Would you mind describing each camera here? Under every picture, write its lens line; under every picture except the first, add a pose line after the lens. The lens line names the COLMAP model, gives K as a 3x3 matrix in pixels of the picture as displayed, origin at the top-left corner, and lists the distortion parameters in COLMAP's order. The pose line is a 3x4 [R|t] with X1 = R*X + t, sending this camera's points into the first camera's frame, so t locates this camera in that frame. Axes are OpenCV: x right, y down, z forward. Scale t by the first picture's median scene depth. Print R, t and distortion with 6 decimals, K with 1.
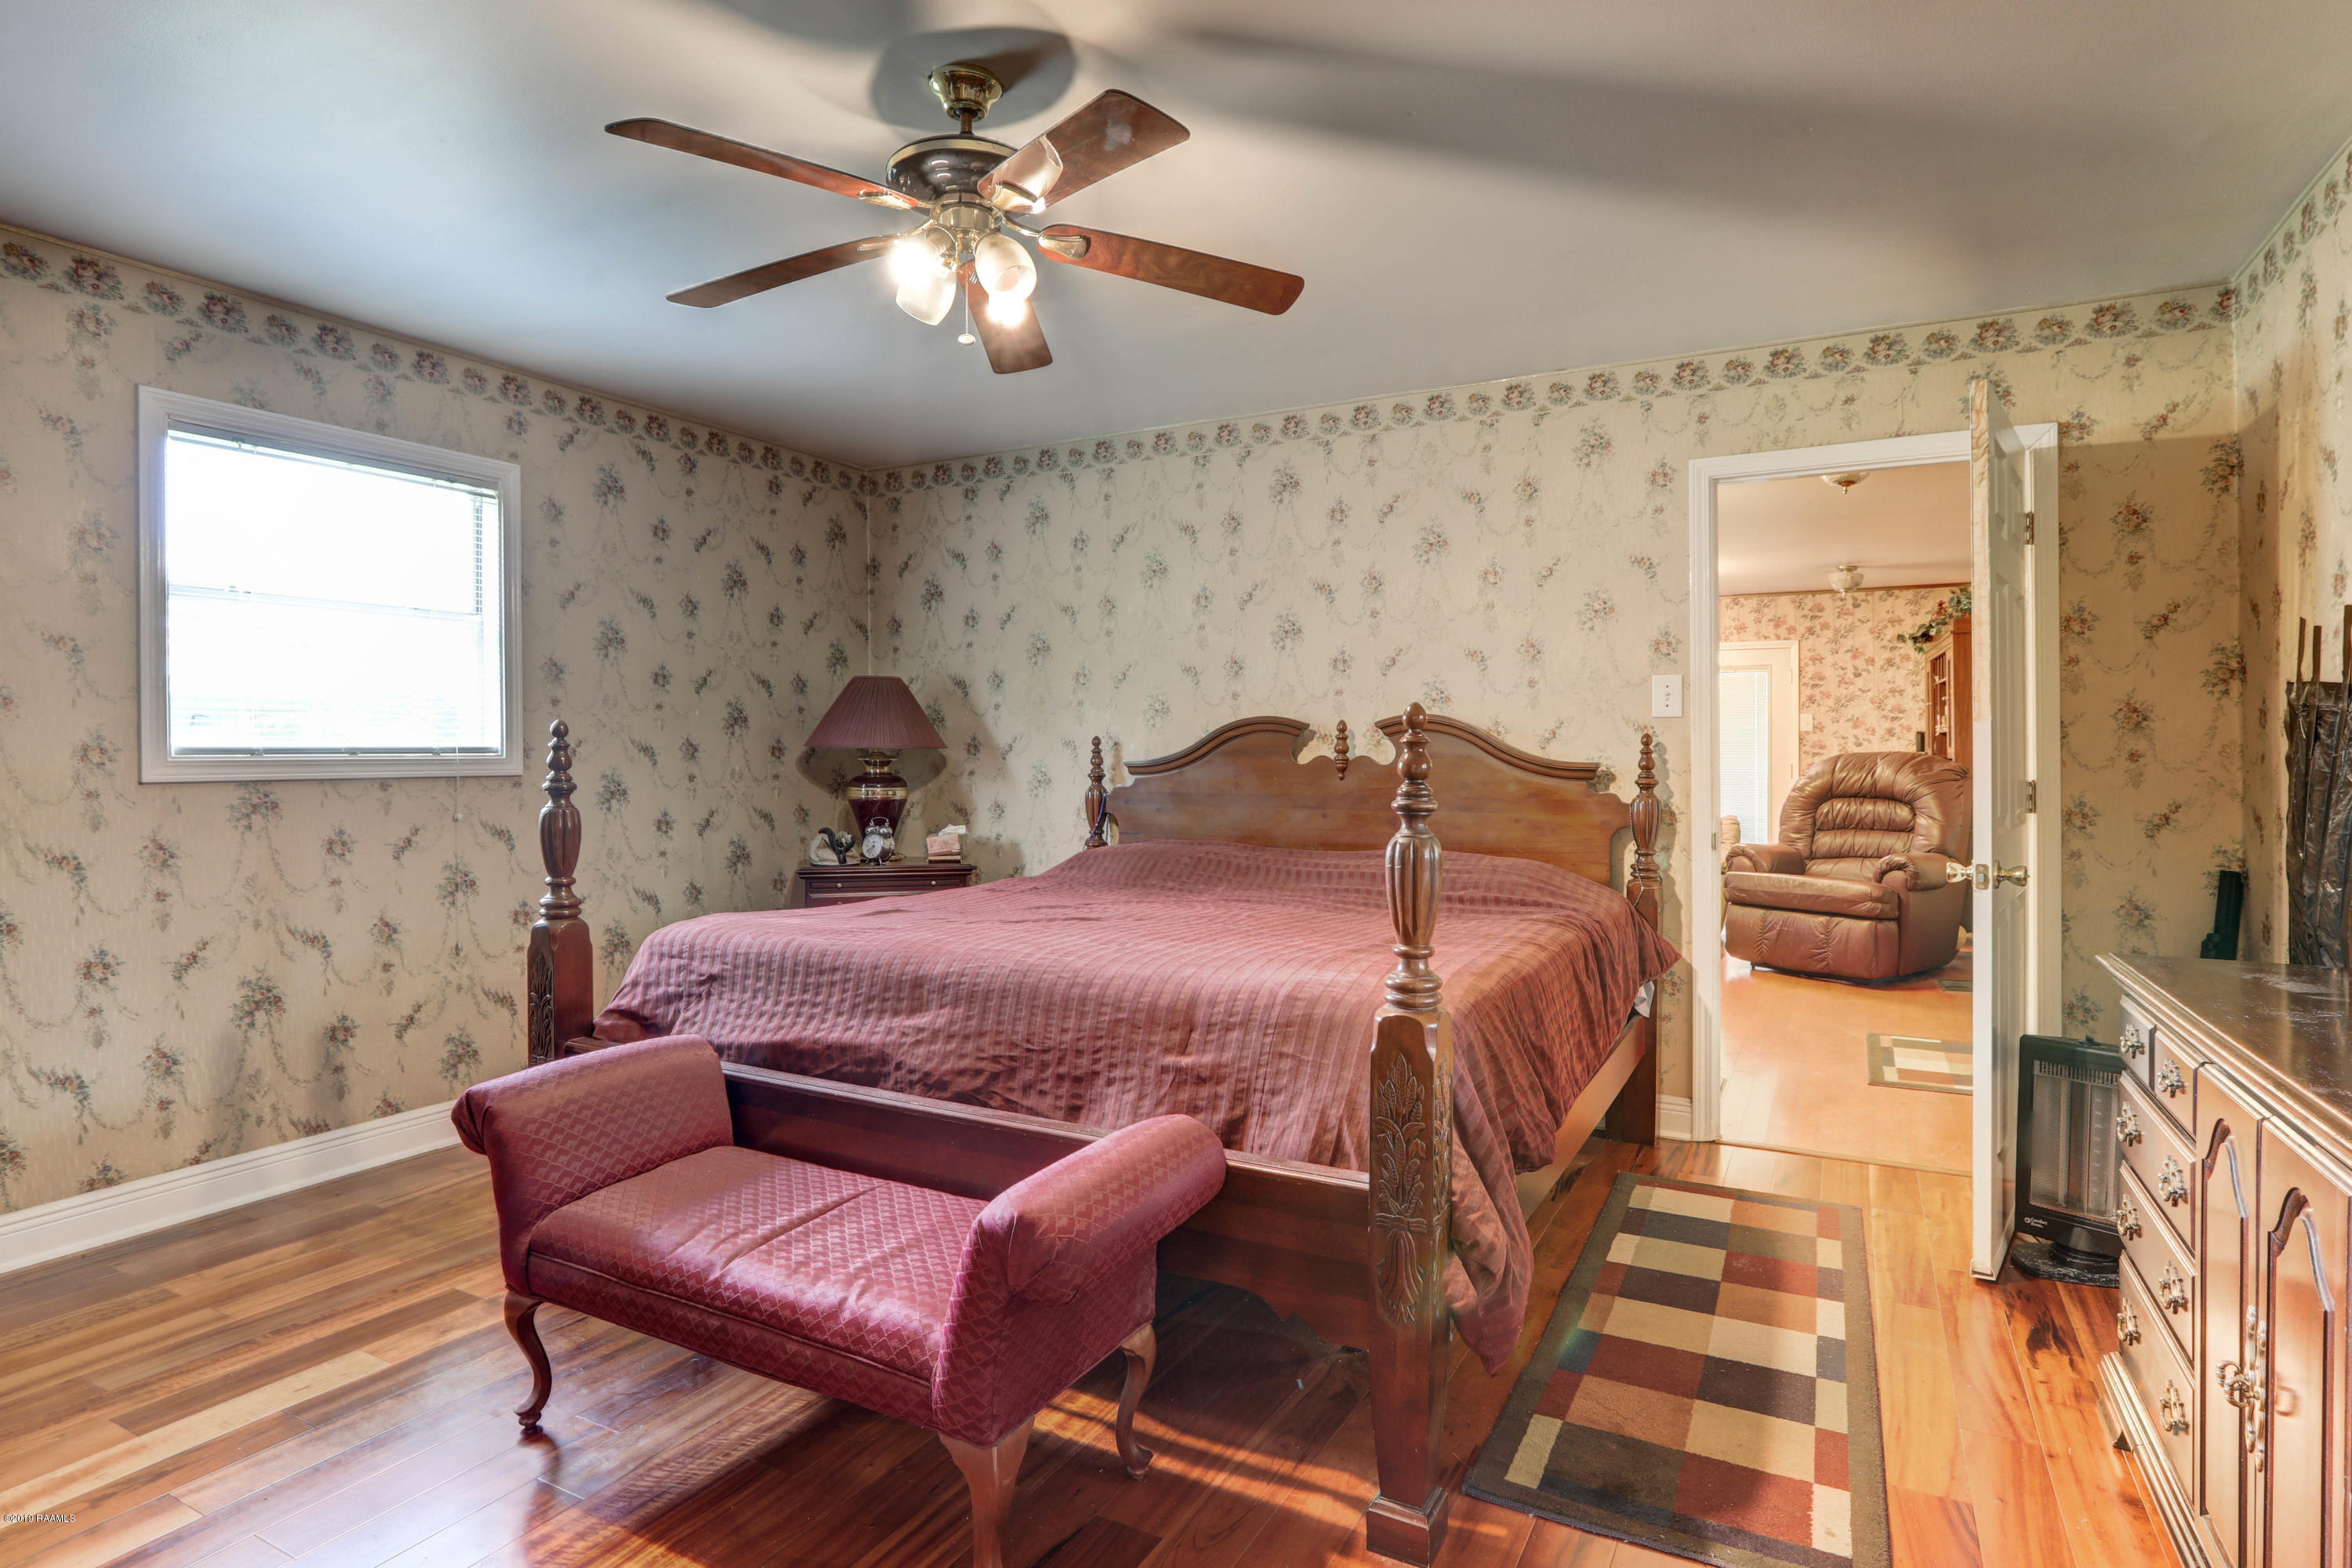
lens RADIAL K [[1215.0, 0, 1182.5], [0, 1215.0, 802.8], [0, 0, 1]] dist [-0.000329, -0.000864]
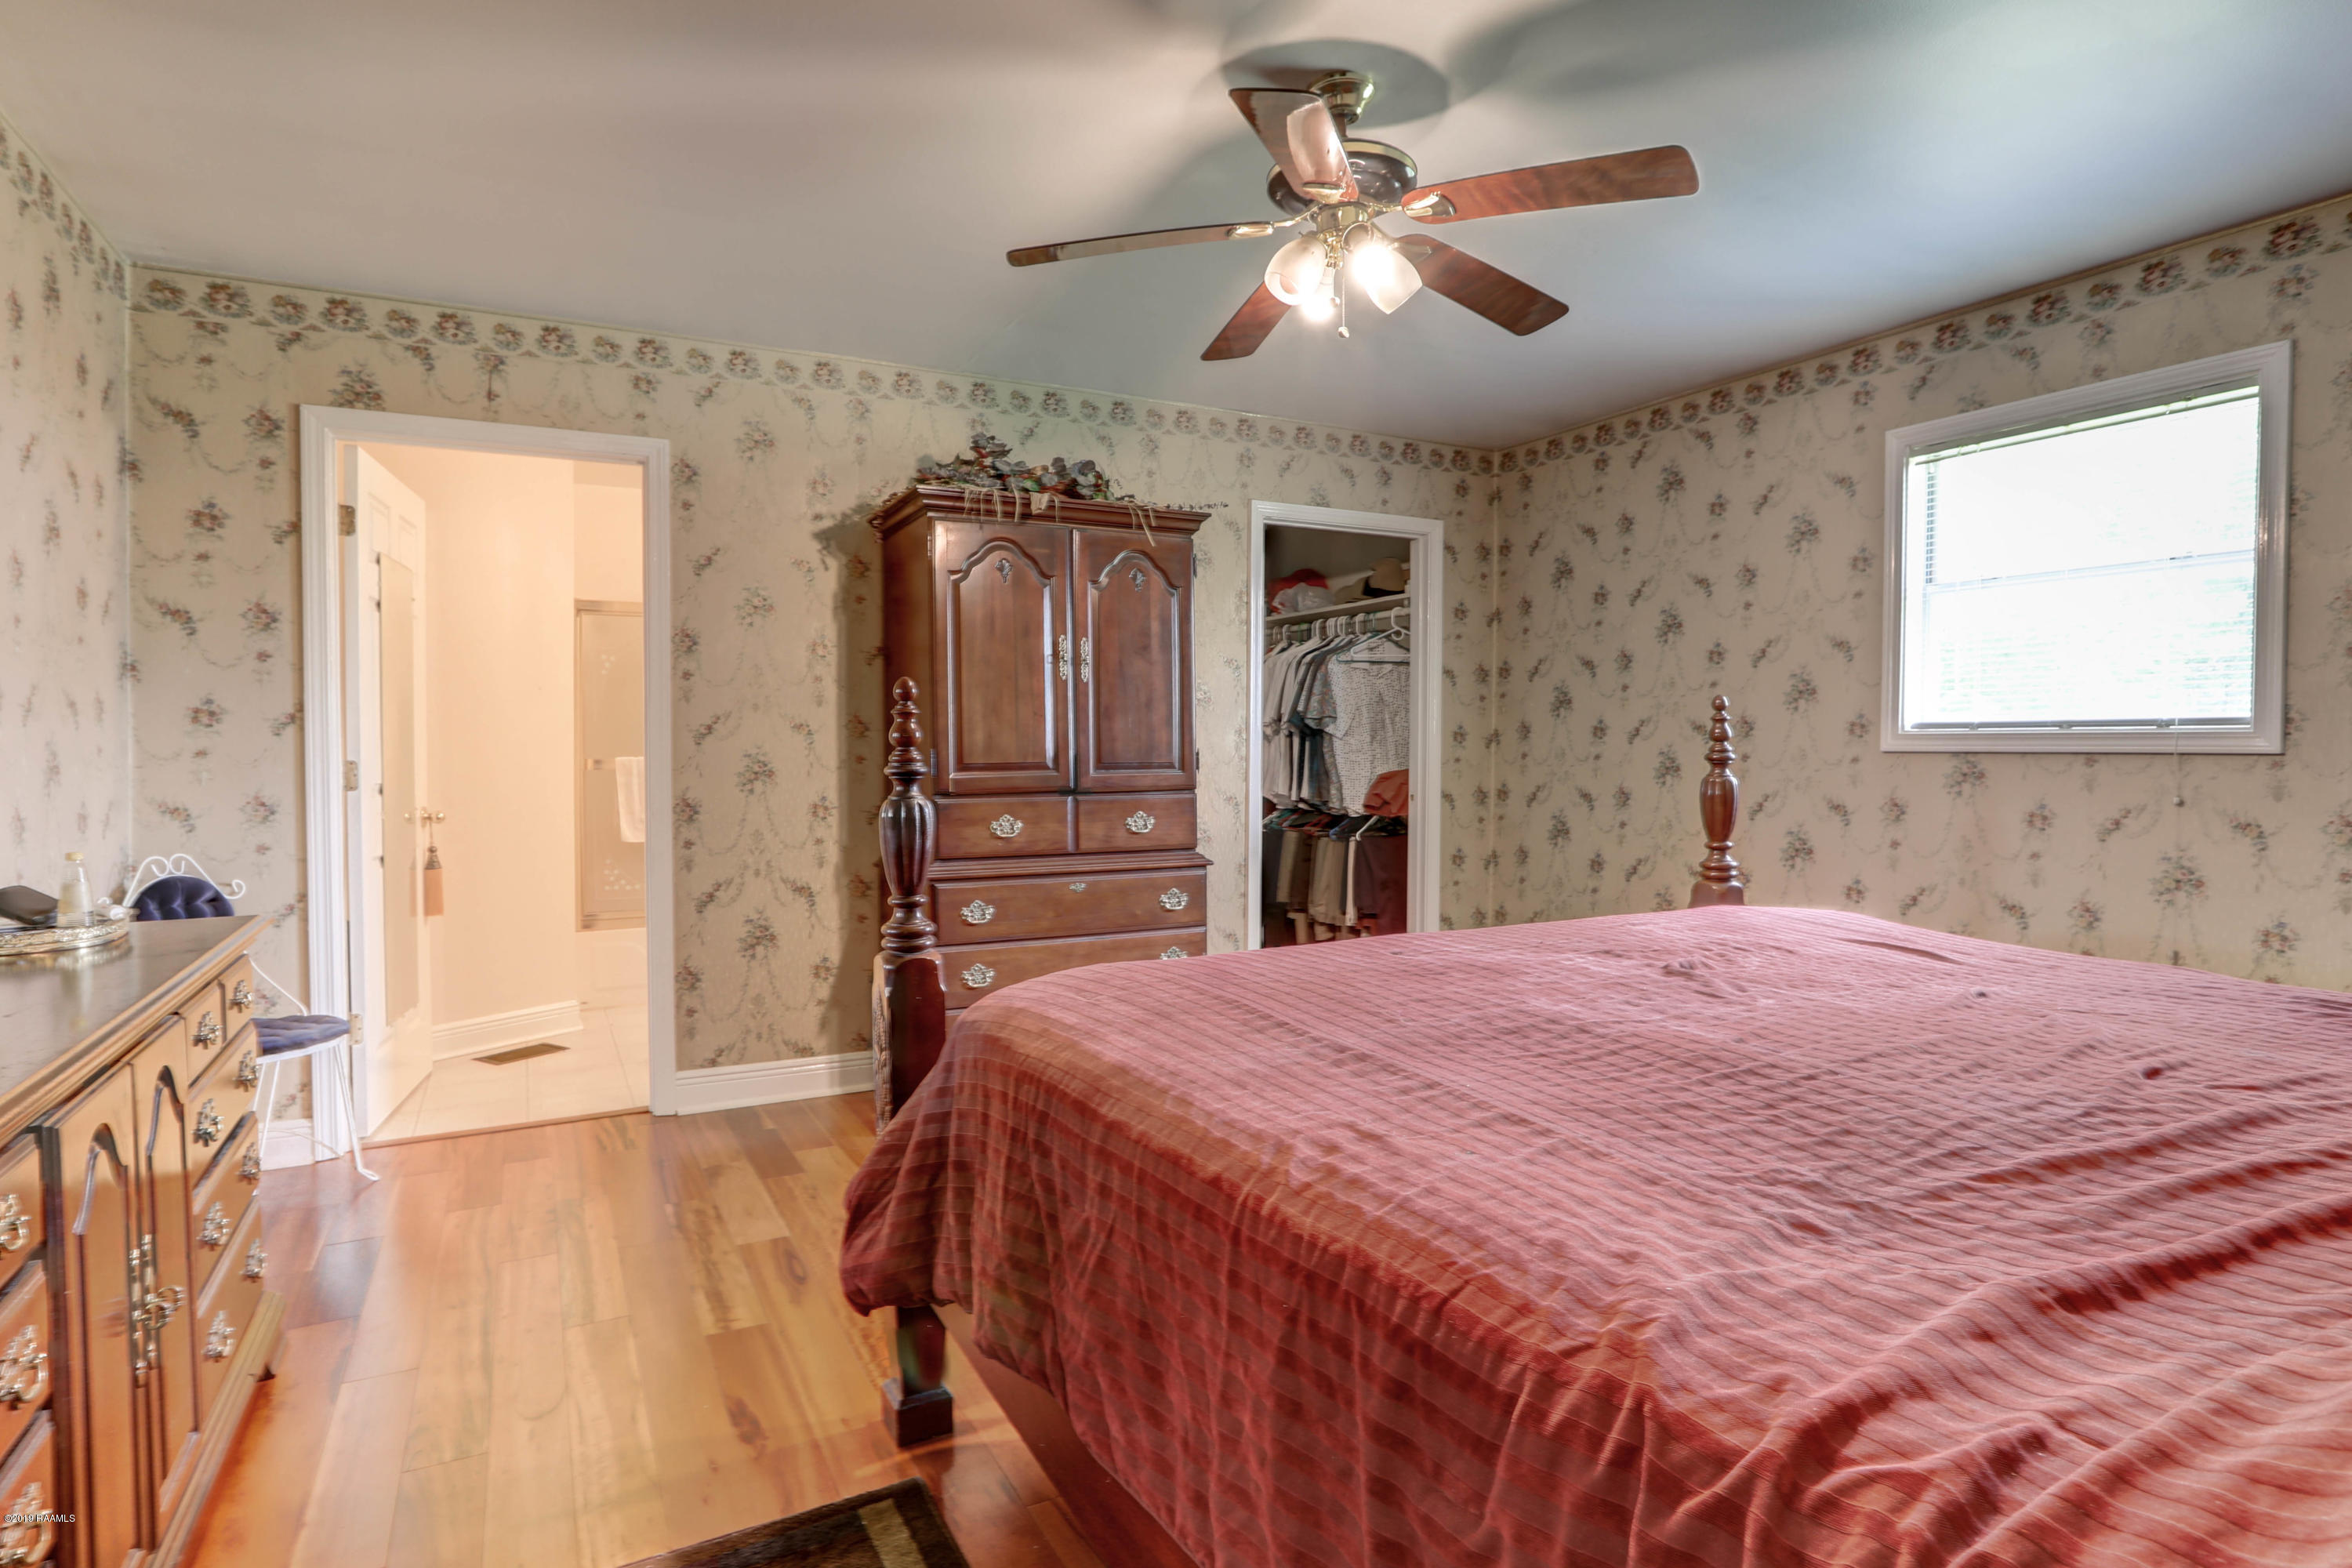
lens RADIAL K [[1215.0, 0, 1164.1], [0, 1215.0, 770.4], [0, 0, 1]] dist [-0.000329, -0.000864]
pose [[-0.549638, 0.032391, -0.834774, 0.510285], [-0.021536, 0.998367, 0.052918, -0.040635], [0.835125, 0.047063, -0.548043, 0.923239]]
